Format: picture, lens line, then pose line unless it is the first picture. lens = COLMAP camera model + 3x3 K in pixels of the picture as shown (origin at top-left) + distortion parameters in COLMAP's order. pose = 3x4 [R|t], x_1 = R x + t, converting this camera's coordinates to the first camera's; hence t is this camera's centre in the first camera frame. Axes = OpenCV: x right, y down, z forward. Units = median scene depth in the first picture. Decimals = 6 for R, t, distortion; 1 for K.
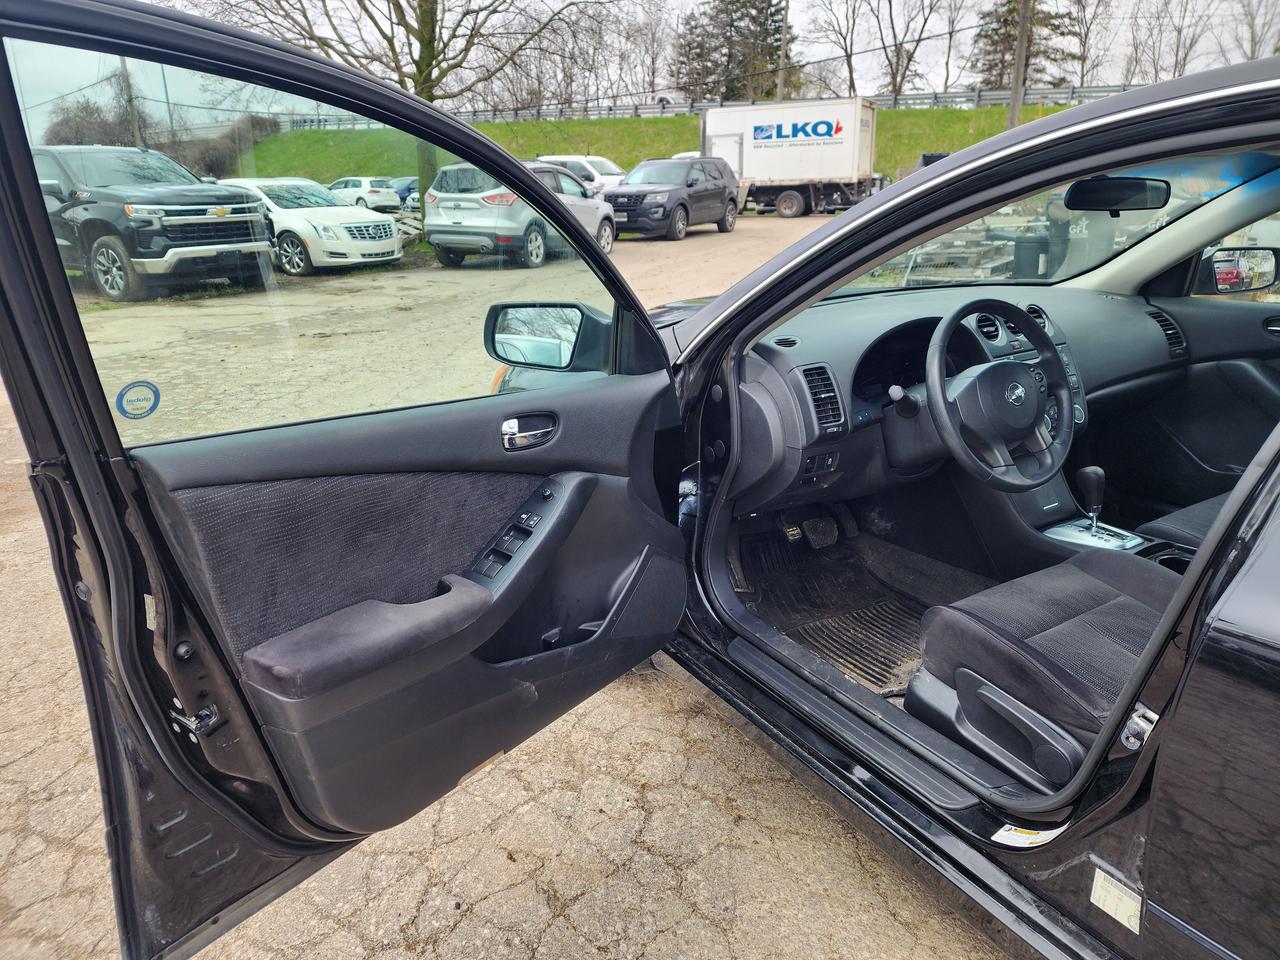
lens RADIAL K [[854.6, 0, 636.3], [0, 854.6, 478.3], [0, 0, 1]] dist [0.059769, -0.050513]
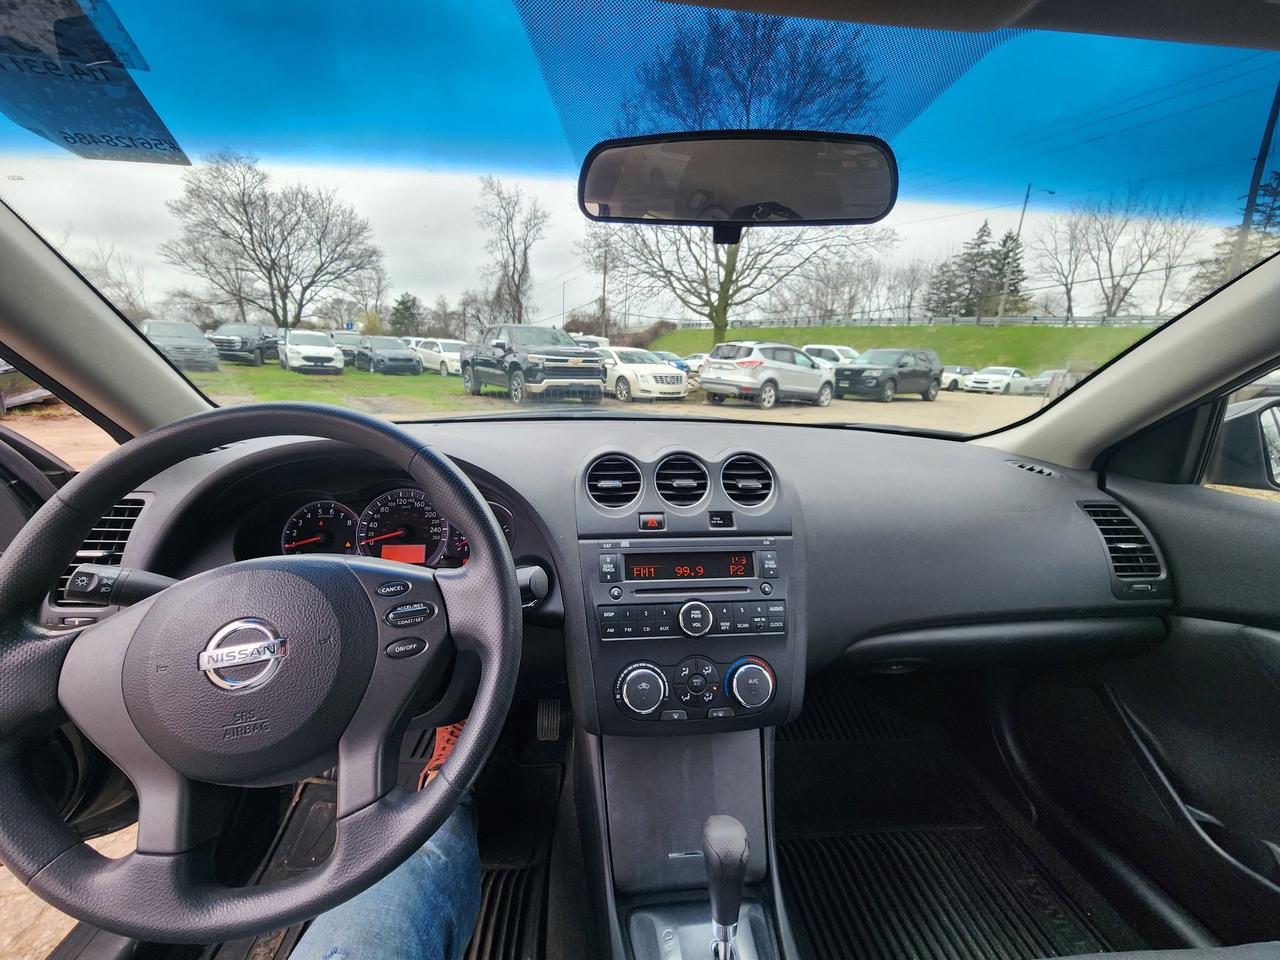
lens RADIAL K [[527.8, 0, 640.5], [0, 527.8, 474.7], [0, 0, 1]] dist [-0.006132, 0.001870]
pose [[0.901466, 0.143111, -0.408507, 0.054476], [-0.190931, 0.978455, -0.078554, -0.014888], [0.388464, 0.148811, 0.909369, 0.068090]]
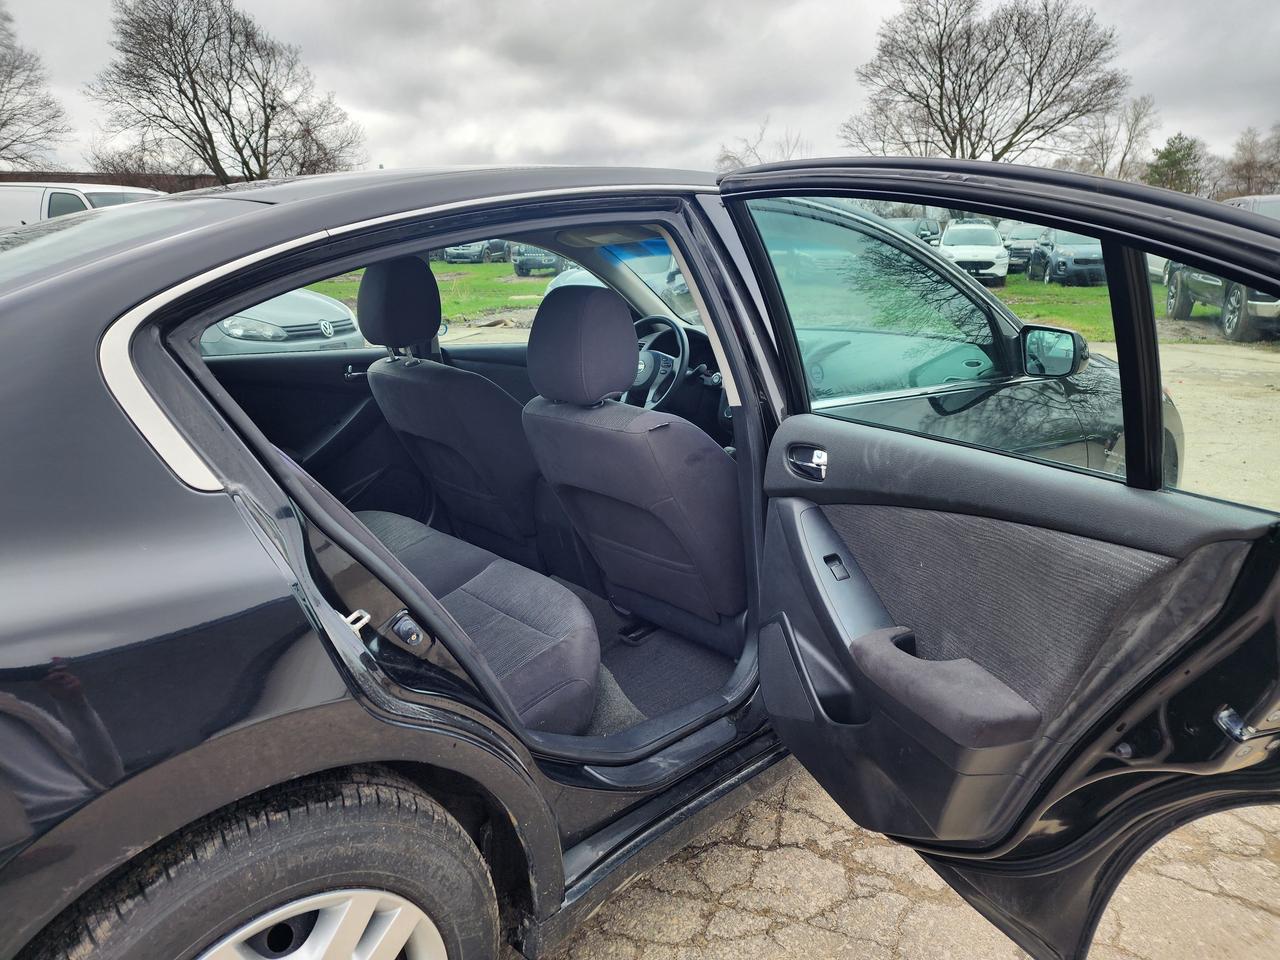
lens RADIAL K [[854.6, 0, 634.0], [0, 854.6, 486.9], [0, 0, 1]] dist [0.059769, -0.050513]
pose [[0.179226, 0.284904, -0.941652, 0.179398], [-0.314829, 0.923427, 0.219468, -0.022503], [0.932073, 0.257125, 0.255198, 0.049461]]
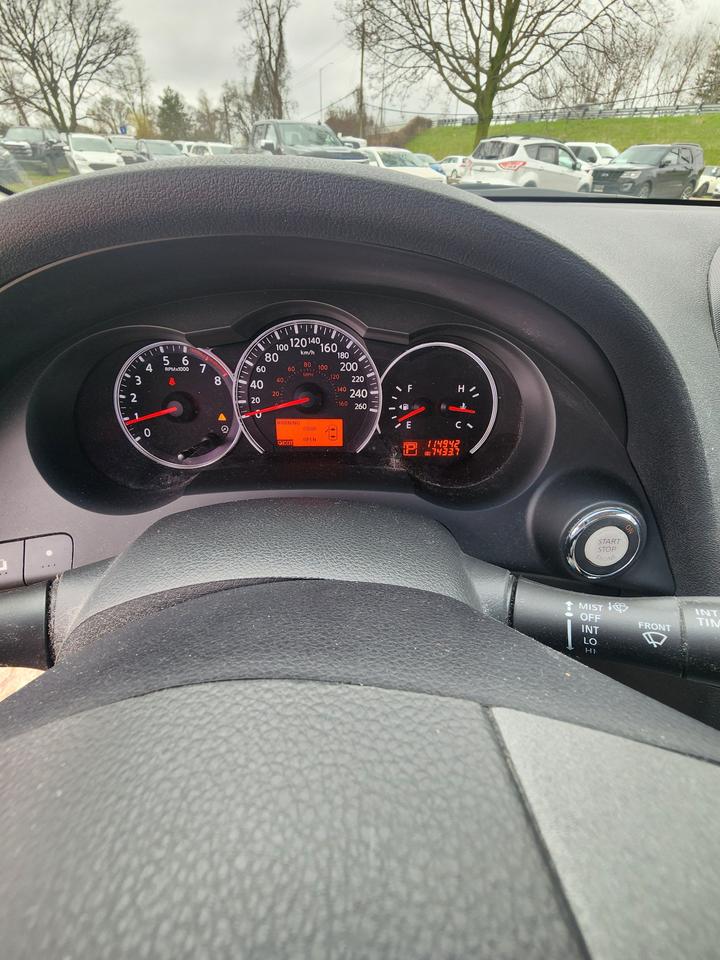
lens RADIAL K [[395.8, 0, 358.8], [0, 395.8, 480.5], [0, 0, 1]] dist [-0.006132, 0.001870]
pose [[0.870463, 0.337846, -0.357986, 0.034090], [-0.197618, 0.905942, 0.374455, -0.014172], [0.450823, -0.255205, 0.855354, 0.081624]]
